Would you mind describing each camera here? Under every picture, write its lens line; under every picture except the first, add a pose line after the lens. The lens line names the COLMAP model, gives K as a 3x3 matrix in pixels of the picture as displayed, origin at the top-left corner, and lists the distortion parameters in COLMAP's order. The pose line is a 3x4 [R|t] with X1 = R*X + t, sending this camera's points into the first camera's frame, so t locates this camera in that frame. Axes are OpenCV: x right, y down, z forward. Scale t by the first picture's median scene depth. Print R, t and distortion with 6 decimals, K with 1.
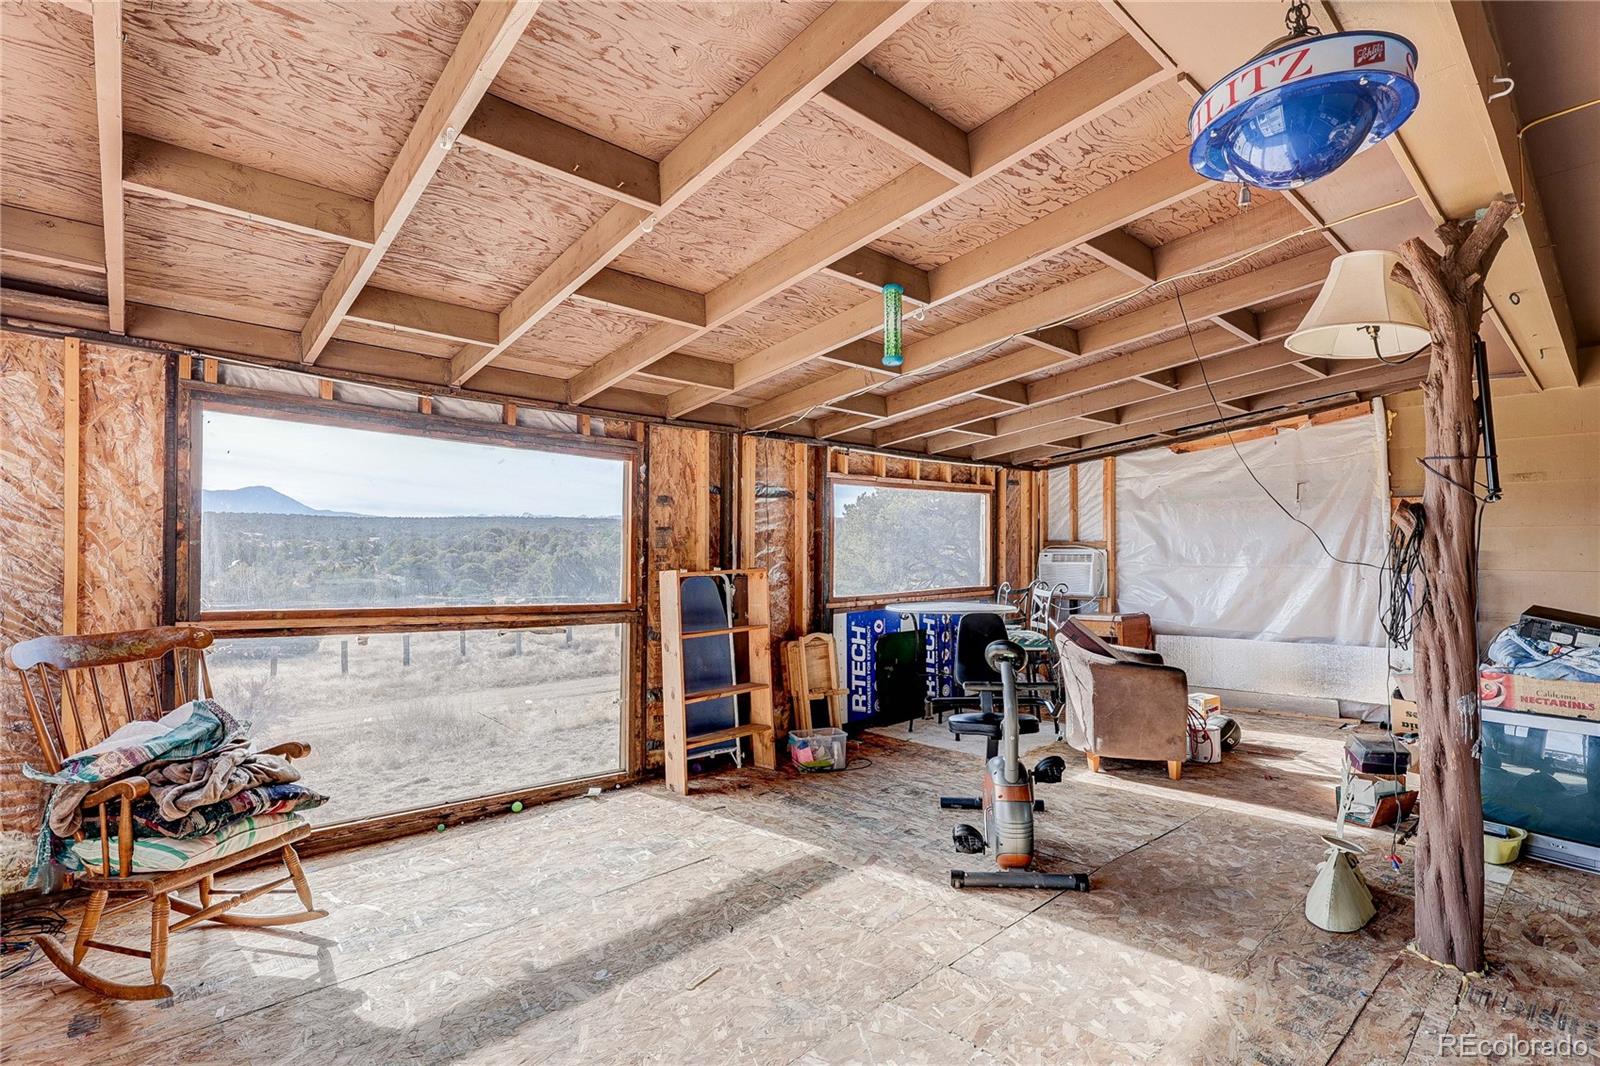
lens RADIAL K [[753.4, 0, 801.9], [0, 753.4, 575.5], [0, 0, 1]] dist [-0.000820, 0.000209]
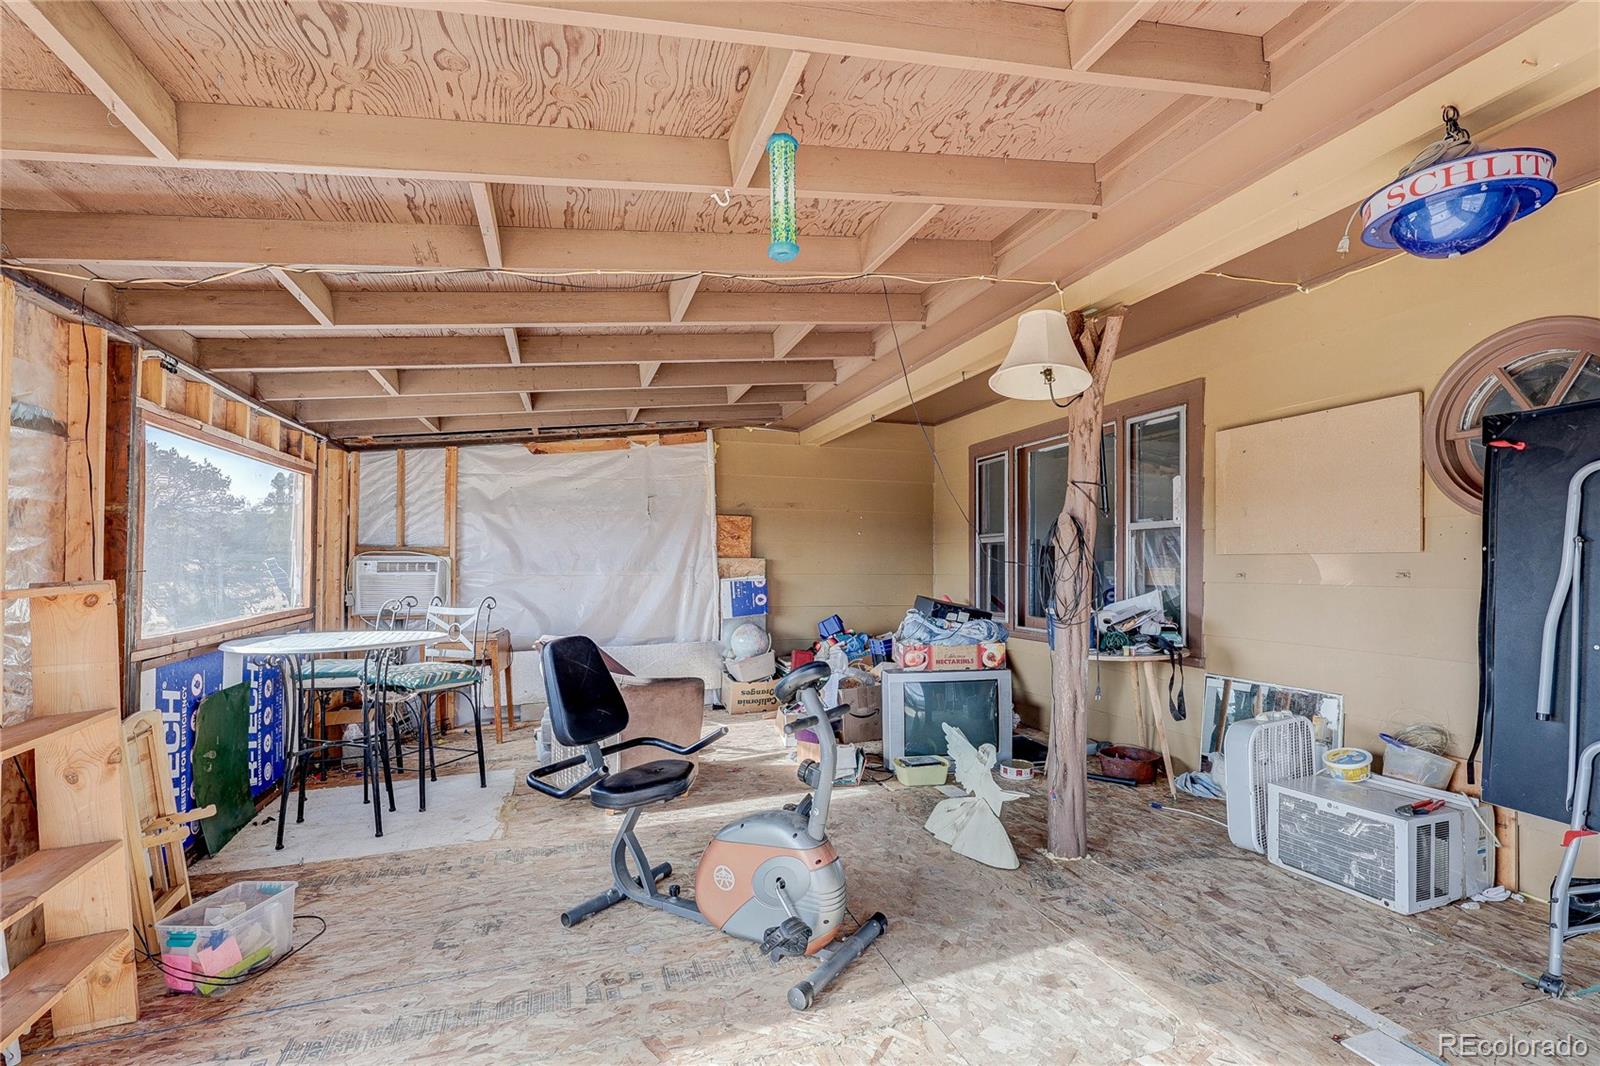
lens RADIAL K [[753.4, 0, 801.9], [0, 753.4, 575.5], [0, 0, 1]] dist [-0.000820, 0.000209]
pose [[0.415310, -0.010338, 0.909621, -0.228961], [0.029238, 0.999571, -0.001989, -0.000807], [-0.909210, 0.027421, 0.415434, 0.349131]]
